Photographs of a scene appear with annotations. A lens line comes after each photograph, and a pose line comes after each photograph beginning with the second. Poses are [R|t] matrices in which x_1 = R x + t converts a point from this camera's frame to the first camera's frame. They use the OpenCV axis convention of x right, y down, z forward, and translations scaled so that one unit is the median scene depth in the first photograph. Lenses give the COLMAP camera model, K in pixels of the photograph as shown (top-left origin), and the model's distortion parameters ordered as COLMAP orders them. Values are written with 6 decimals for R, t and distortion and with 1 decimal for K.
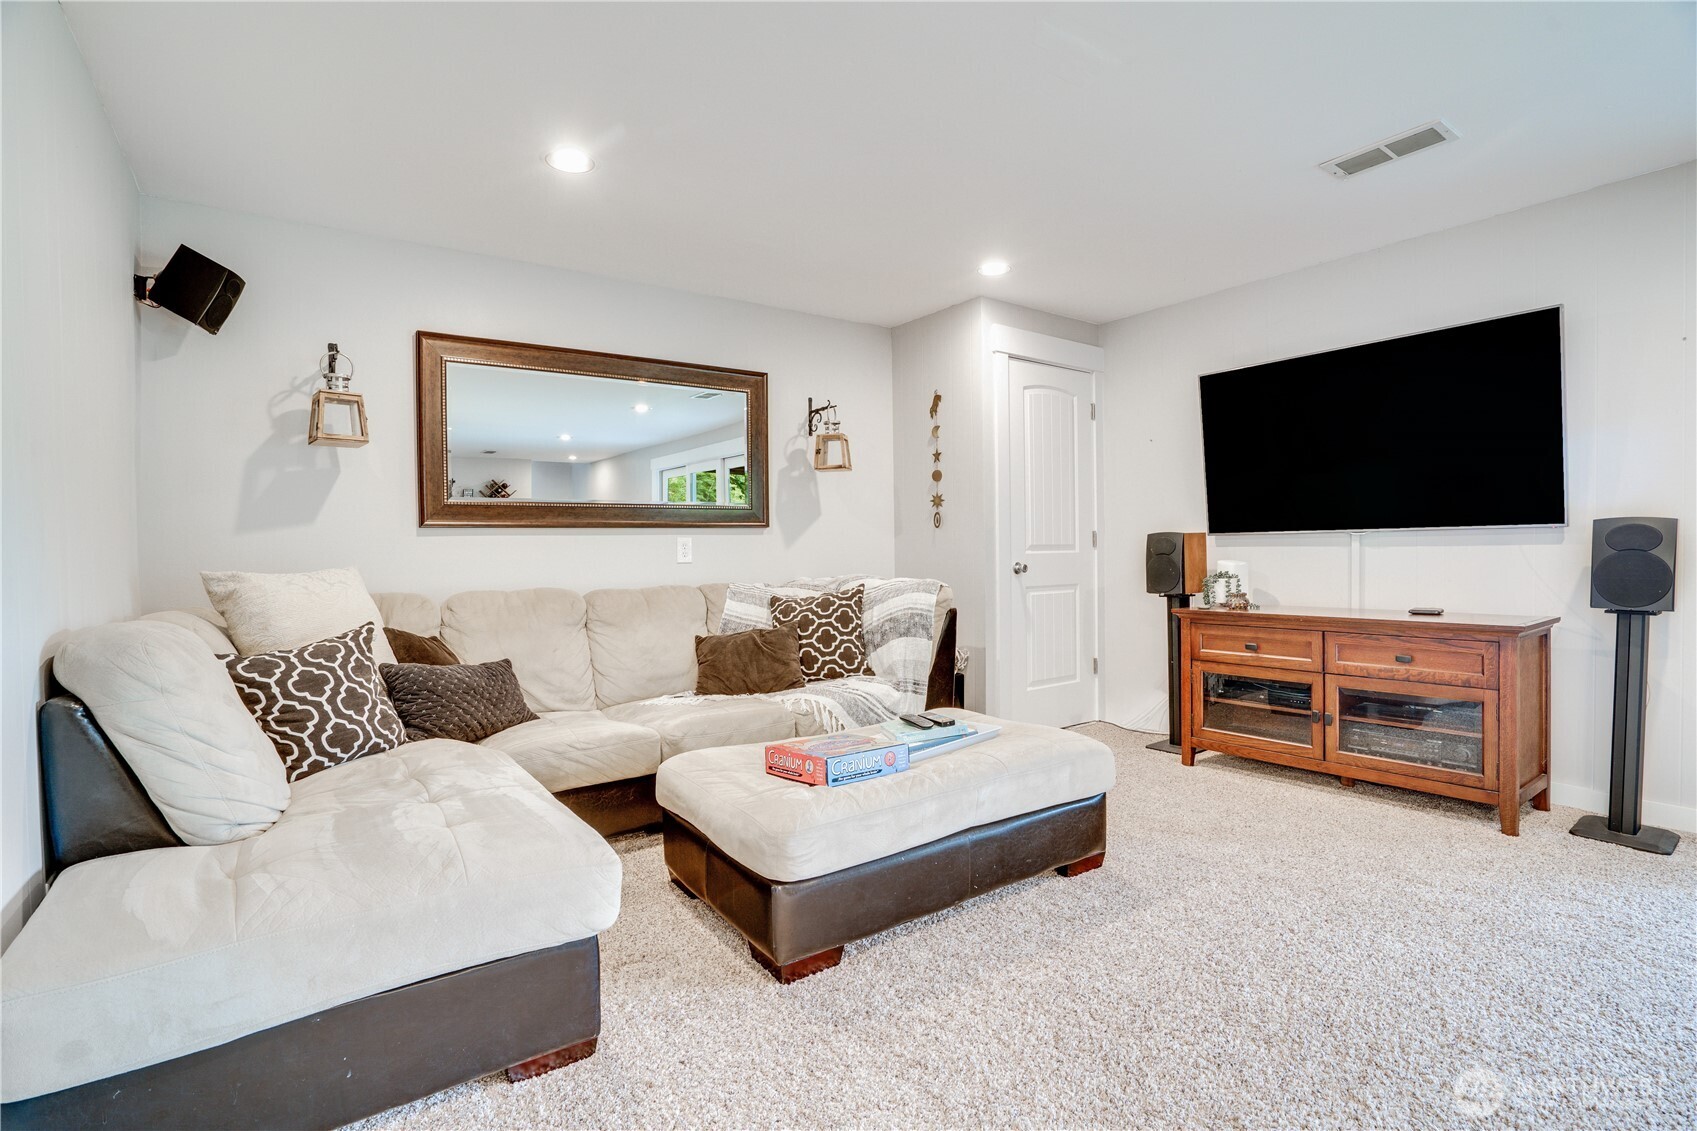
lens RADIAL K [[798.7, 0, 850.8], [0, 798.7, 564.4], [0, 0, 1]] dist [-0.034359, 0.006110]
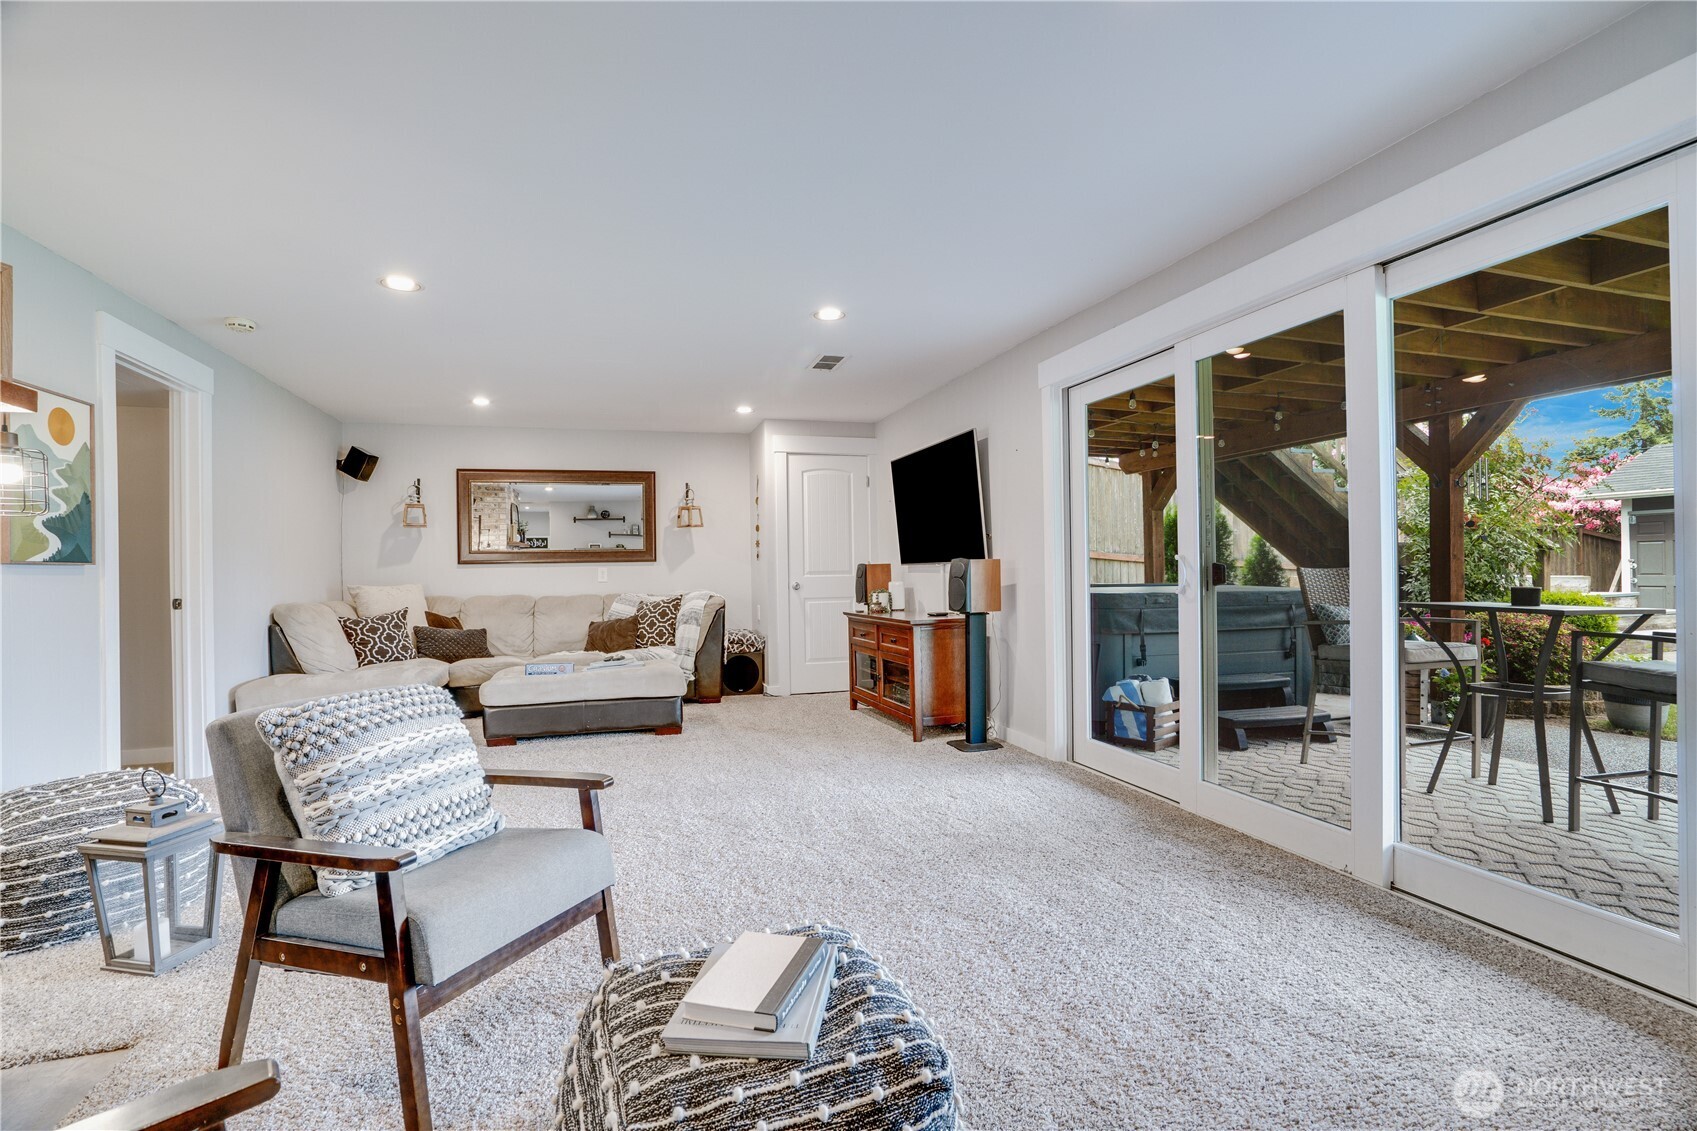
lens RADIAL K [[798.7, 0, 848.1], [0, 798.7, 566.3], [0, 0, 1]] dist [-0.034359, 0.006110]
pose [[0.944367, -0.002913, -0.328880, 1.148860], [-0.003225, 0.999831, -0.018116, -0.008020], [0.328877, 0.018169, 0.944198, -0.644452]]
